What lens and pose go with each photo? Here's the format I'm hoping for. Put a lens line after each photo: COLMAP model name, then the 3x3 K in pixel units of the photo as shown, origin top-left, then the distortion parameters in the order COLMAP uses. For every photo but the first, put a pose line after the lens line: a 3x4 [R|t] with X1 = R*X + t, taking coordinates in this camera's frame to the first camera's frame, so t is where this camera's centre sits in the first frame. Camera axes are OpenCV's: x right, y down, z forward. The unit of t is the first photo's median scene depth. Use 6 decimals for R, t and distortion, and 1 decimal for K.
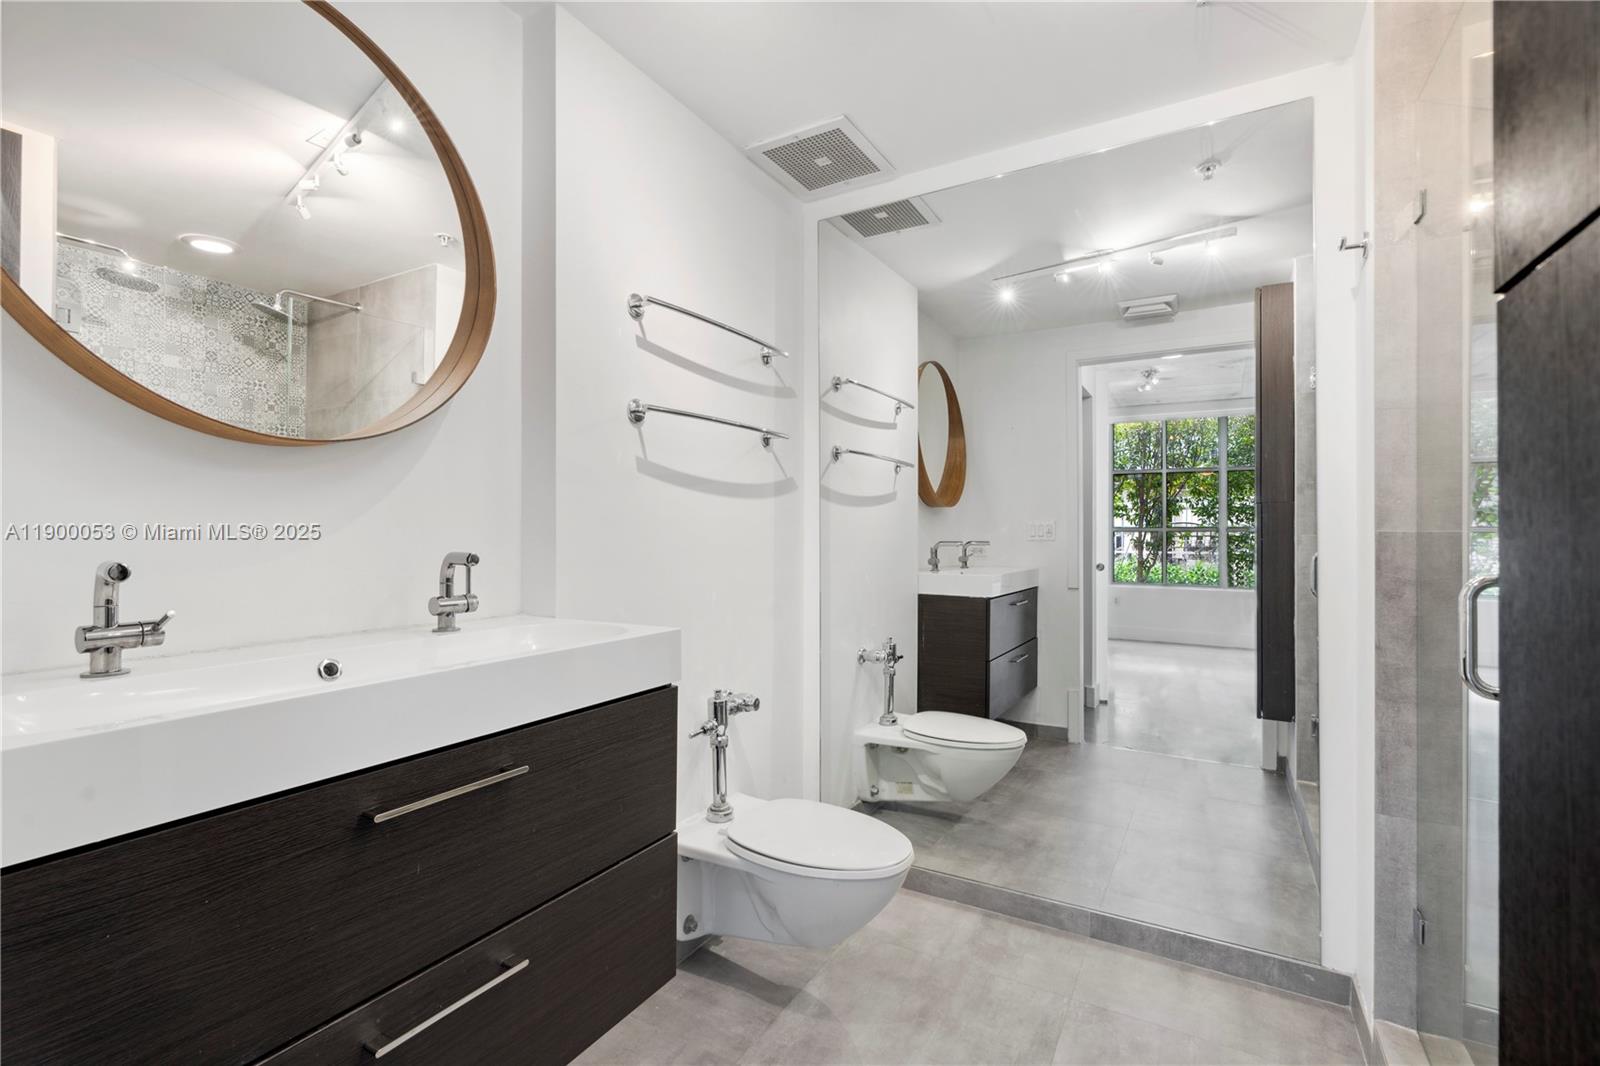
lens RADIAL K [[731.0, 0, 797.7], [0, 731.0, 529.9], [0, 0, 1]] dist [-0.014494, 0.005502]
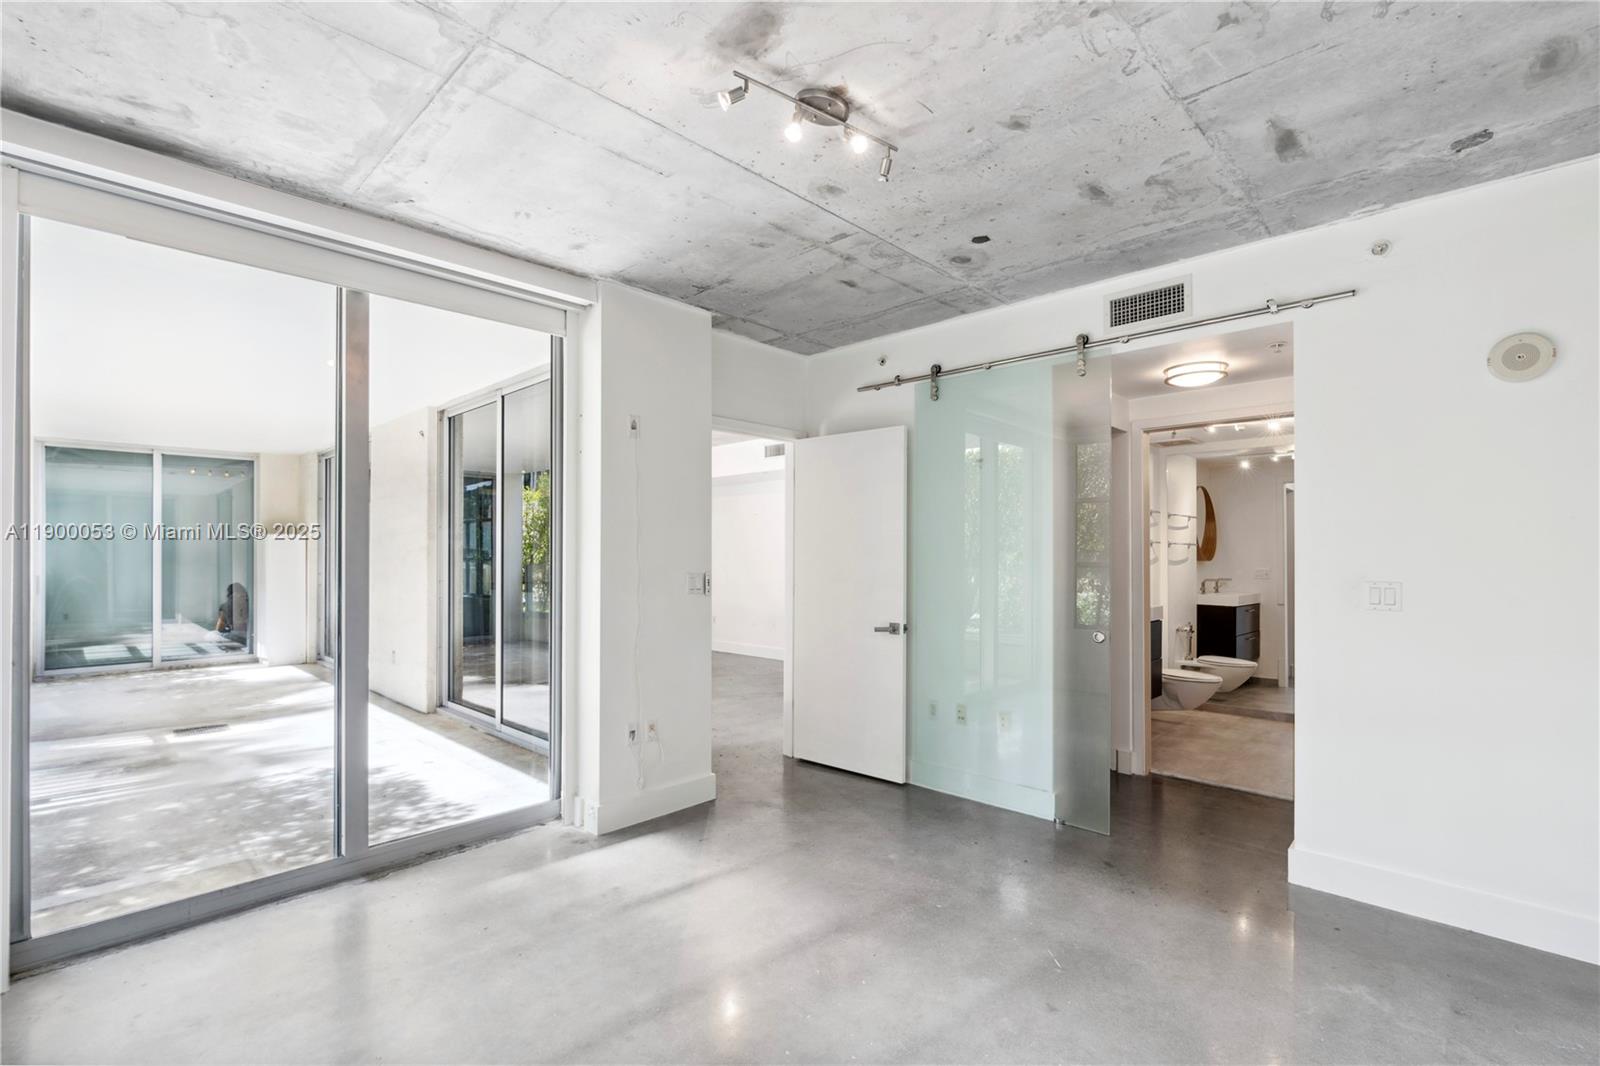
lens RADIAL K [[731.0, 0, 802.2], [0, 731.0, 543.4], [0, 0, 1]] dist [-0.014494, 0.005502]
pose [[0.971622, -0.001080, -0.236538, -0.414586], [-0.001688, 0.999932, -0.011498, -0.058229], [0.236535, 0.011571, 0.971554, -1.221074]]
